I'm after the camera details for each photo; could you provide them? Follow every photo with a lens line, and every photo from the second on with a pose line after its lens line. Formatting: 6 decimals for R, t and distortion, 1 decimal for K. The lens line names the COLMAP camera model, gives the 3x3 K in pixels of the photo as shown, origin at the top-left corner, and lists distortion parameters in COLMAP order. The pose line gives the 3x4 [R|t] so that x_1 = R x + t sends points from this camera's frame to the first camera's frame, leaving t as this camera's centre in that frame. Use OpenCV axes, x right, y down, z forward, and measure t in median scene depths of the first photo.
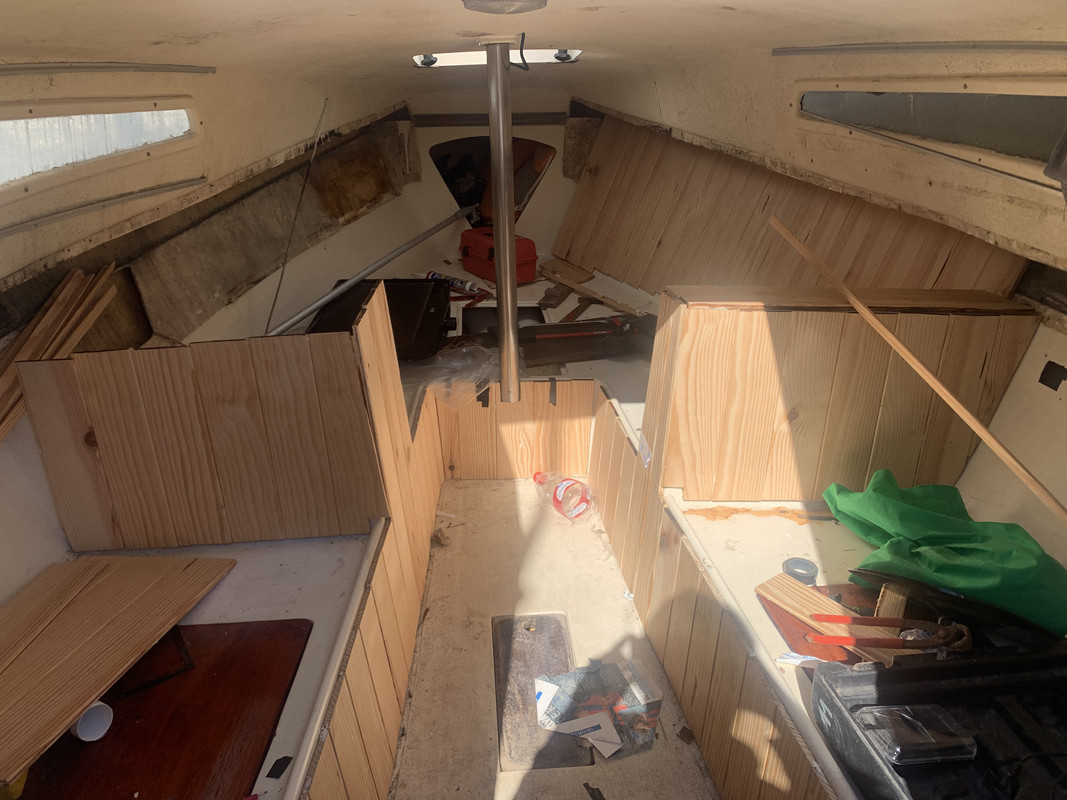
lens RADIAL K [[837.3, 0, 533.5], [0, 837.3, 400.0], [0, 0, 1]] dist [0.015042, 0.003468]
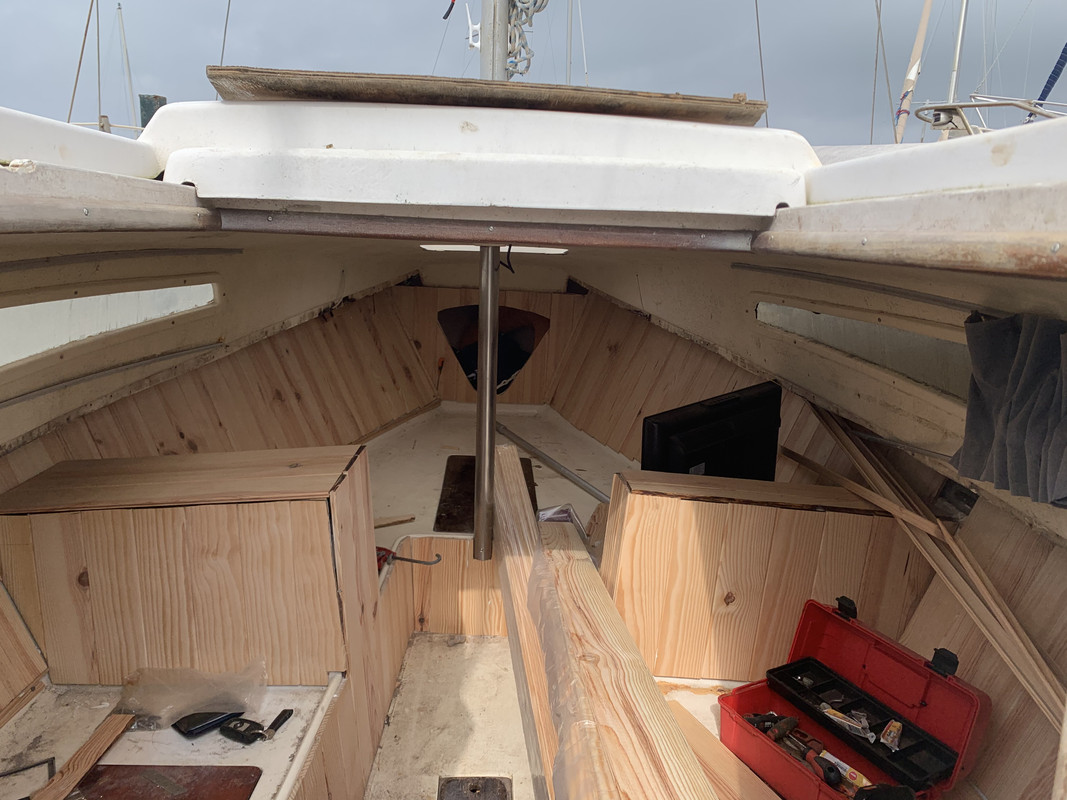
lens RADIAL K [[843.3, 0, 533.5], [0, 843.3, 400.0], [0, 0, 1]] dist [0.010706, 0.000234]
pose [[0.997770, 0.062589, -0.023198, 0.068069], [-0.065460, 0.985477, -0.156687, -0.047945], [0.013054, 0.157856, 0.987376, -0.116826]]
